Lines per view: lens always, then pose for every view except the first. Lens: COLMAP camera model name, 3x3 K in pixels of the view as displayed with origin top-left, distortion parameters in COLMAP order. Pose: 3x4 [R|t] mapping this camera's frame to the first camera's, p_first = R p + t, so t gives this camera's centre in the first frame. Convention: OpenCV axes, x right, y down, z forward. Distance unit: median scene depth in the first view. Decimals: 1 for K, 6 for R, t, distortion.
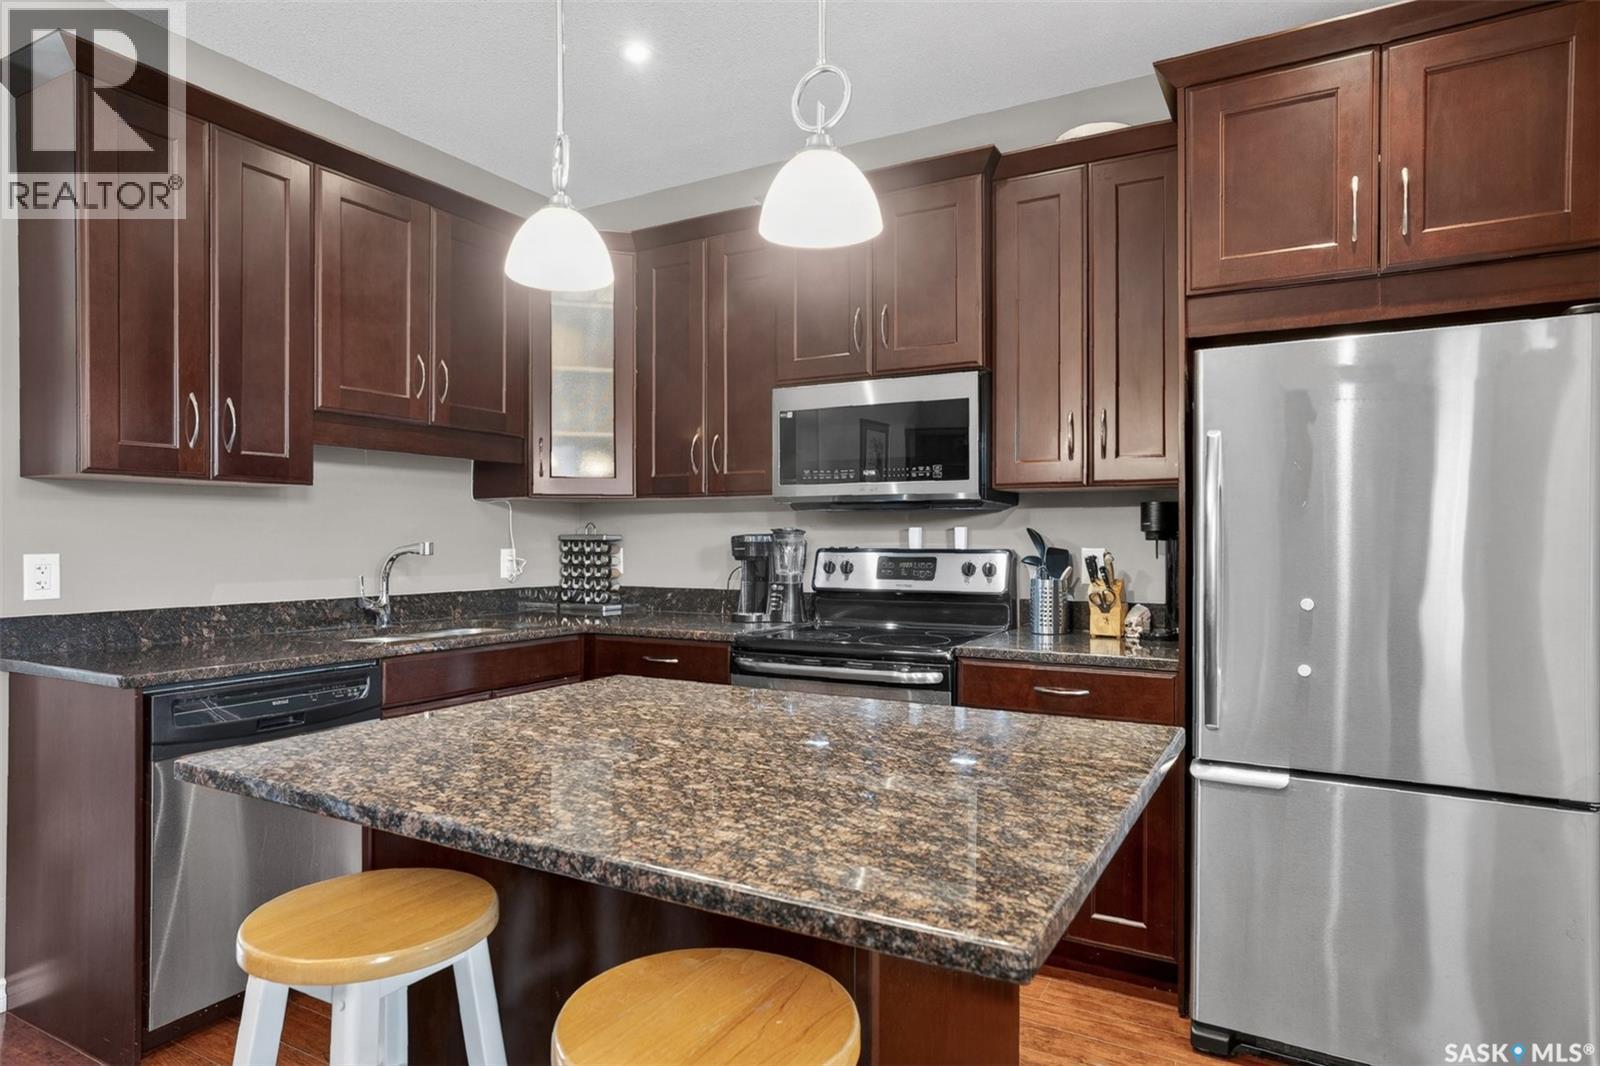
lens RADIAL K [[920.6, 0, 823.0], [0, 920.6, 530.7], [0, 0, 1]] dist [-0.039955, 0.033221]
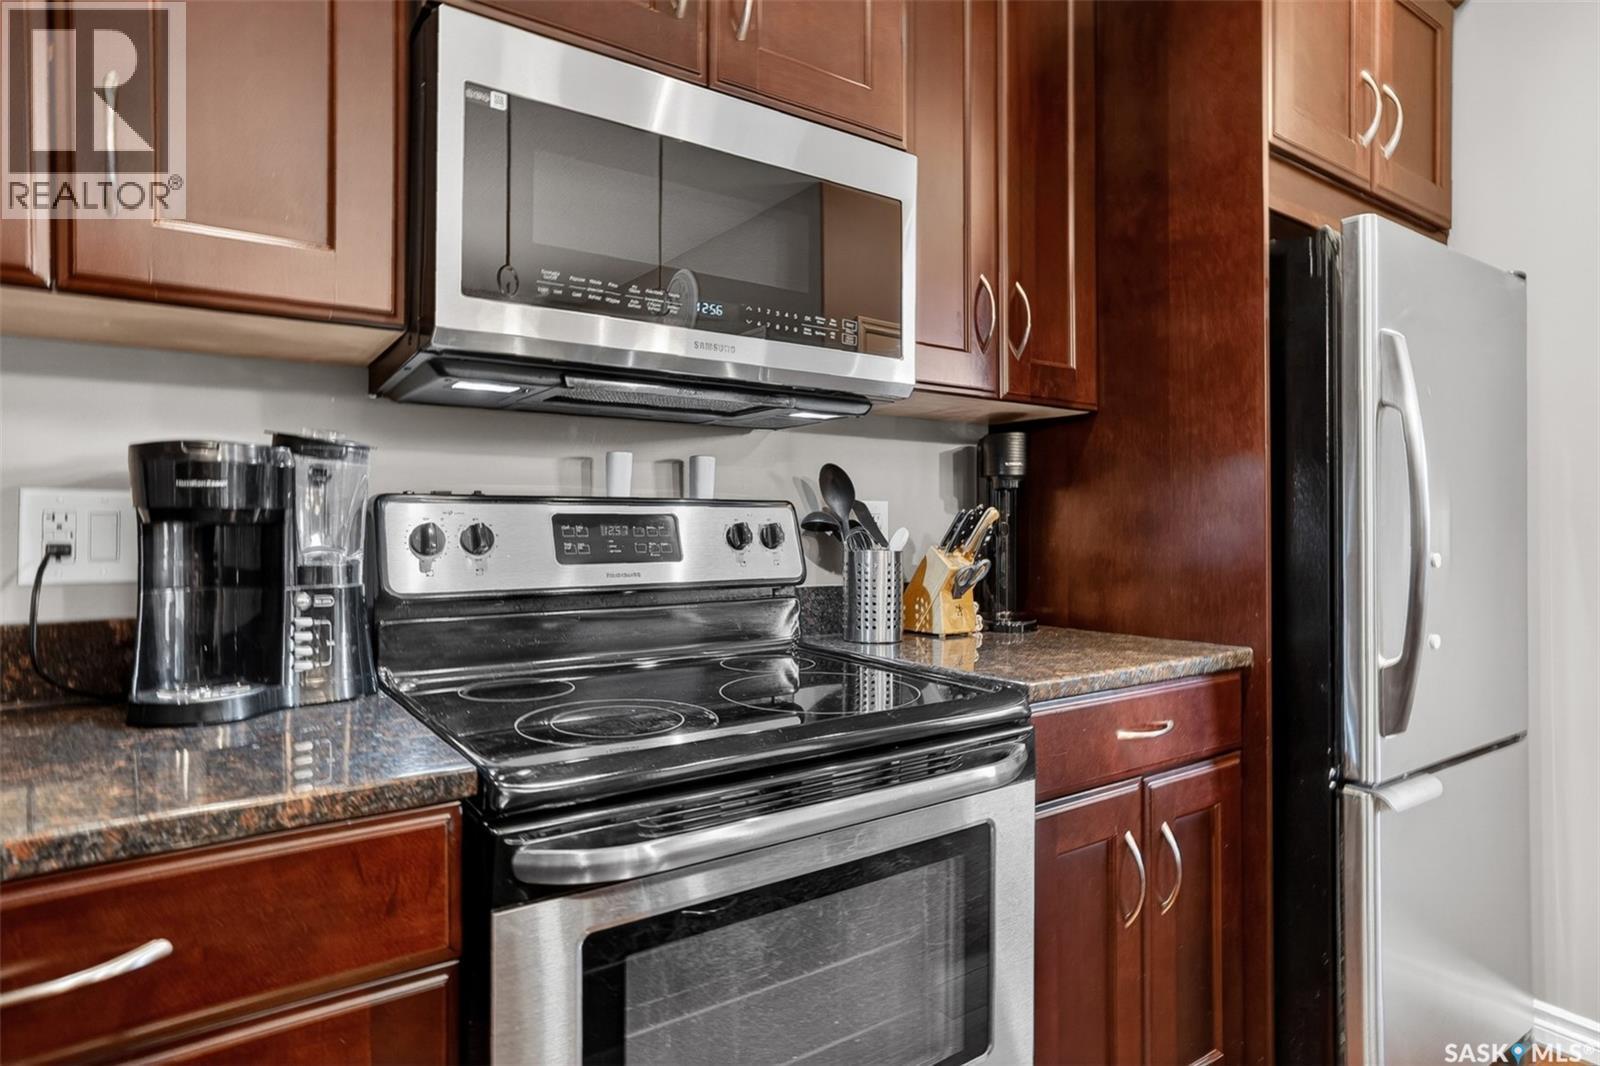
lens RADIAL K [[920.6, 0, 823.0], [0, 920.6, 530.7], [0, 0, 1]] dist [-0.039955, 0.033221]
pose [[0.427368, -0.002946, 0.904073, -0.296481], [-0.005554, 0.999967, 0.005884, 0.034924], [-0.904061, -0.007536, 0.427338, 0.735218]]
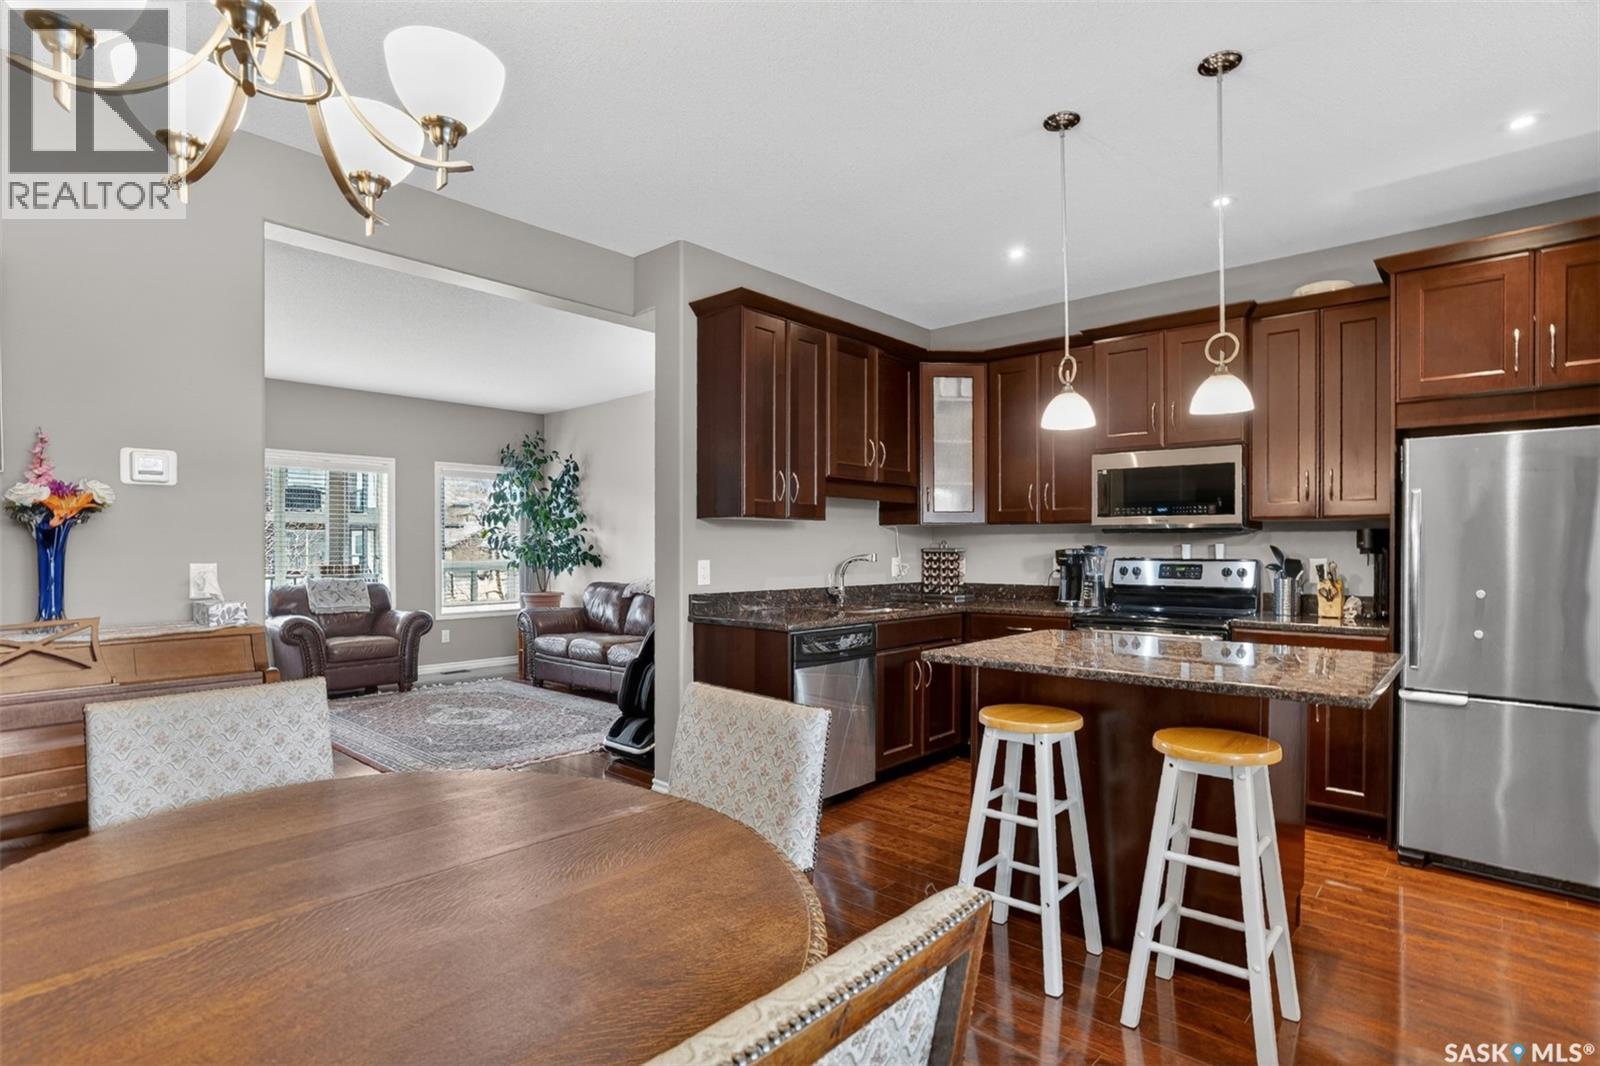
lens RADIAL K [[819.5, 0, 821.6], [0, 819.5, 549.2], [0, 0, 1]] dist [-0.017675, 0.001097]
pose [[0.980024, 0.001347, -0.198875, -0.229480], [0.000859, 0.999939, 0.011003, -0.011722], [0.198878, -0.010954, 0.979963, -0.449087]]
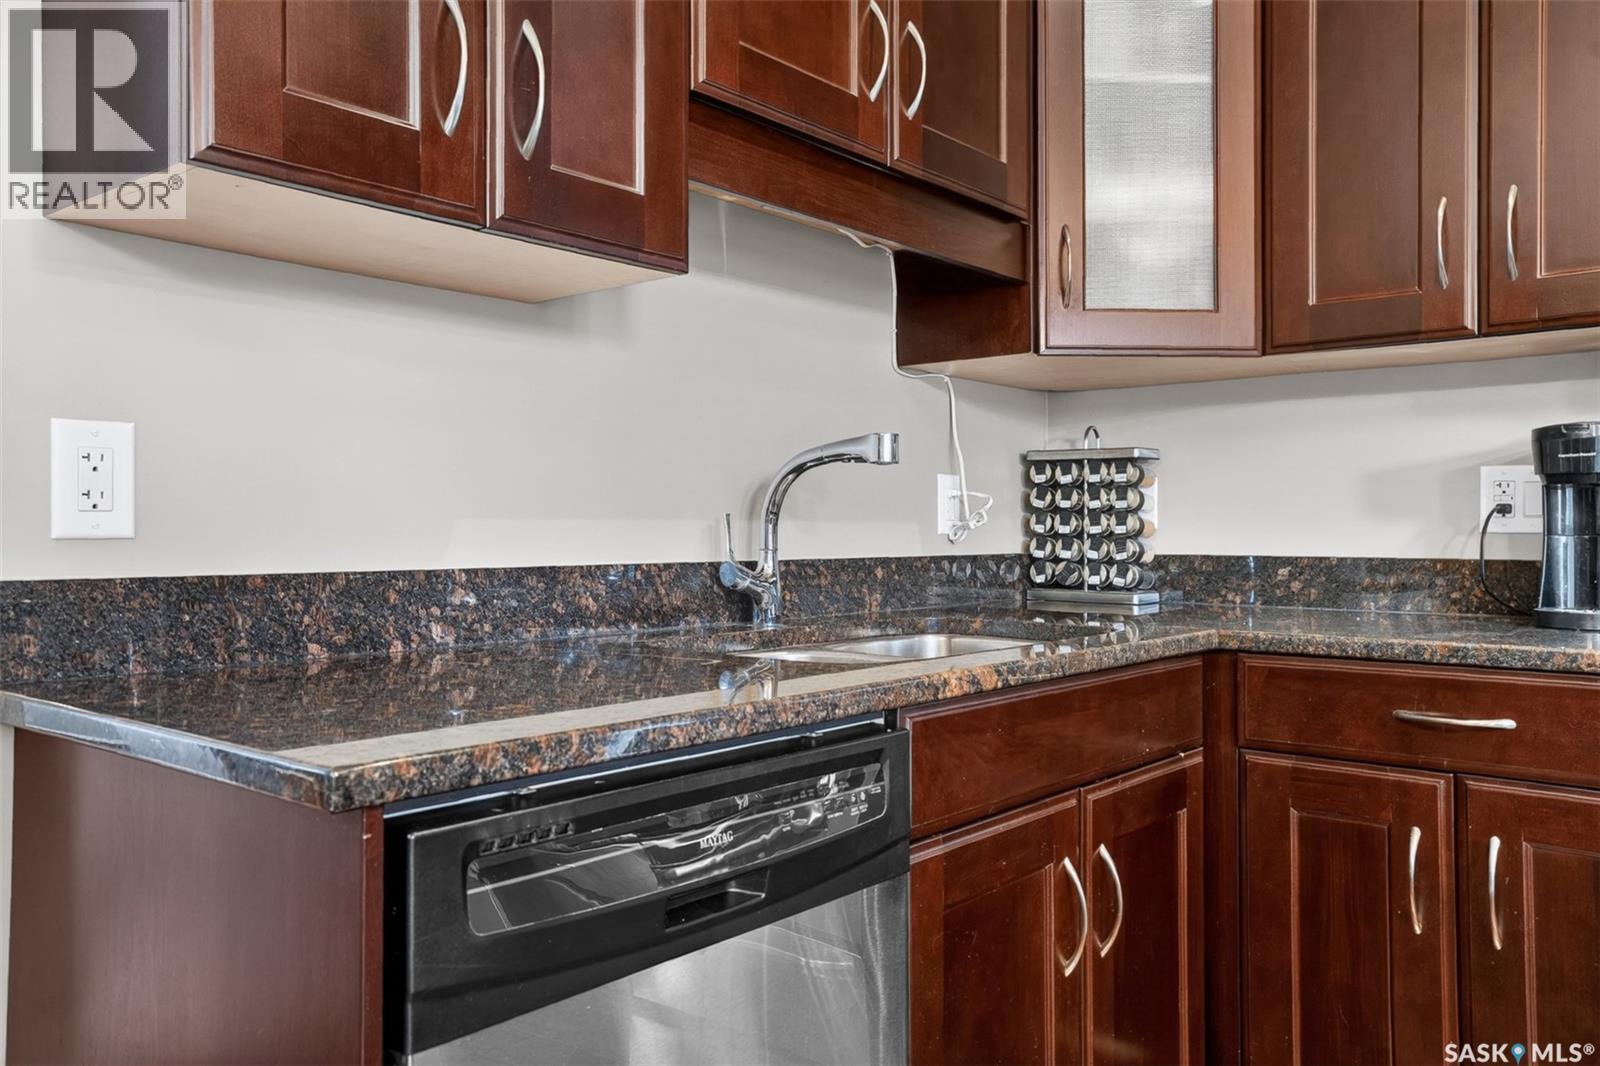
lens RADIAL K [[1185.4, 0, 799.4], [0, 1185.4, 492.7], [0, 0, 1]] dist [-0.003242, 0.000497]
pose [[0.982221, -0.004996, -0.187661, -0.362794], [0.000527, 0.999715, -0.023856, 0.053471], [0.187726, 0.023333, 0.981944, 0.434246]]
